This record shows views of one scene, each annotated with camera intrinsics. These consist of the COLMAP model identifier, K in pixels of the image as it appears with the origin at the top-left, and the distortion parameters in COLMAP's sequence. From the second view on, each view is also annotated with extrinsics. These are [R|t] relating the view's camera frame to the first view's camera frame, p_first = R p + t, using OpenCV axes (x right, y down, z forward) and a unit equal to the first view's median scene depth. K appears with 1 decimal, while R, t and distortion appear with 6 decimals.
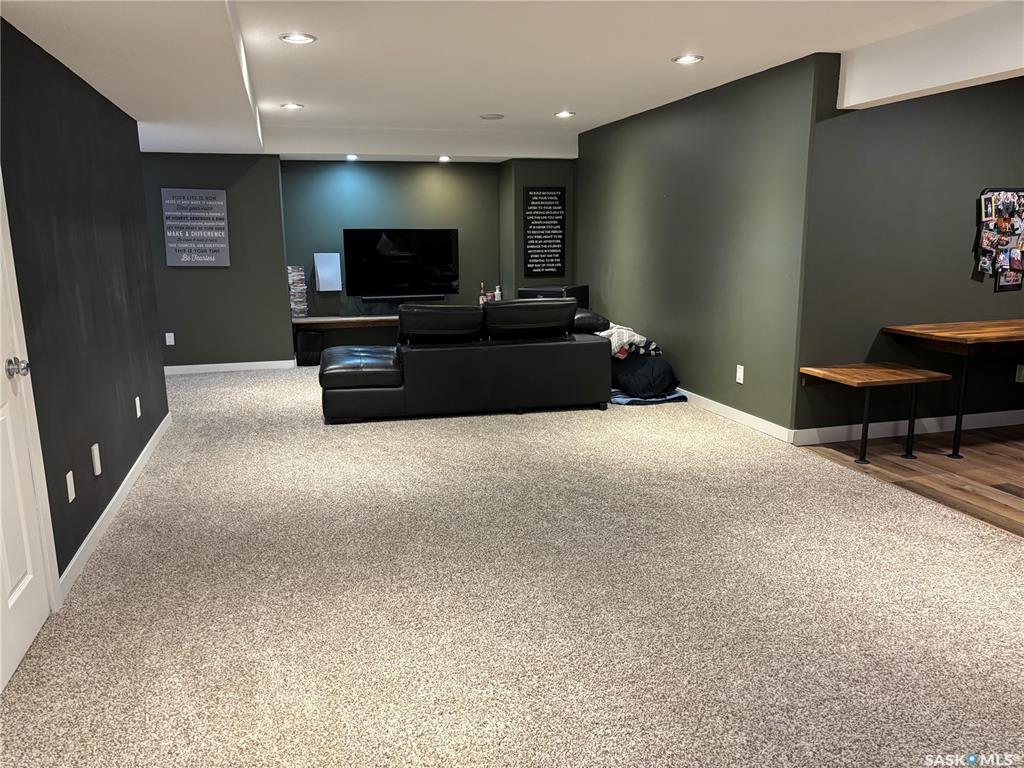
lens RADIAL K [[779.5, 0, 508.1], [0, 779.5, 384.9], [0, 0, 1]] dist [0.030709, -0.022406]
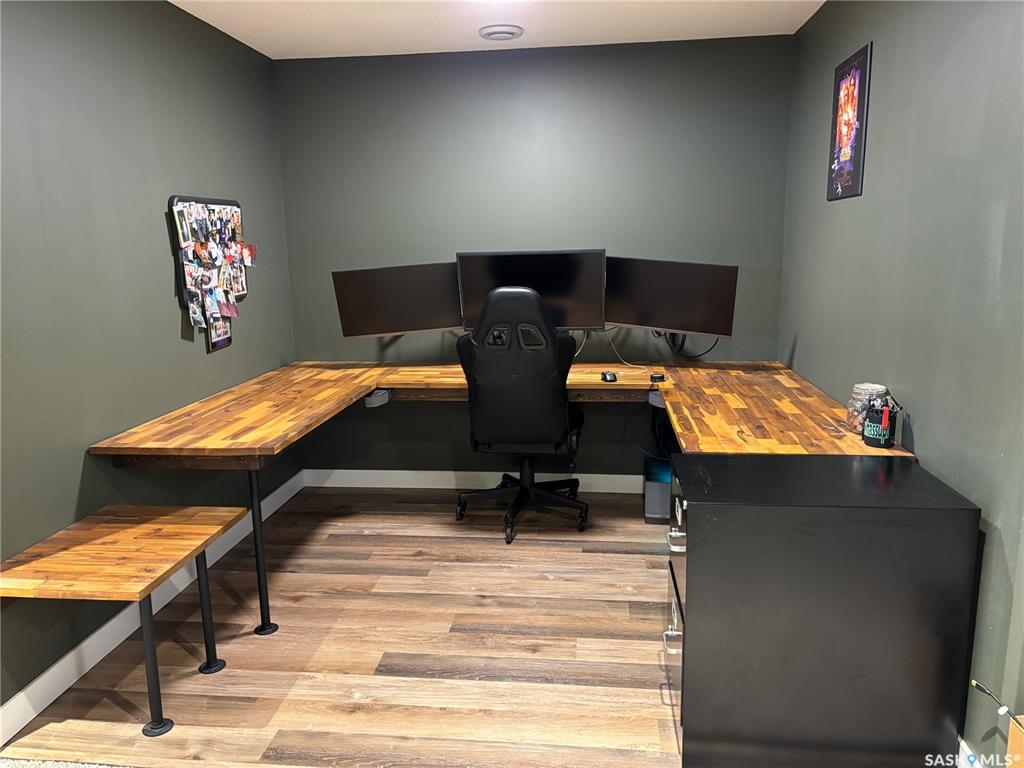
lens RADIAL K [[779.5, 0, 508.5], [0, 779.5, 394.5], [0, 0, 1]] dist [0.030709, -0.022406]
pose [[0.376980, -0.179355, 0.908690, 0.107815], [0.191347, 0.974989, 0.113059, -0.112875], [-0.906241, 0.131254, 0.401871, 0.519226]]
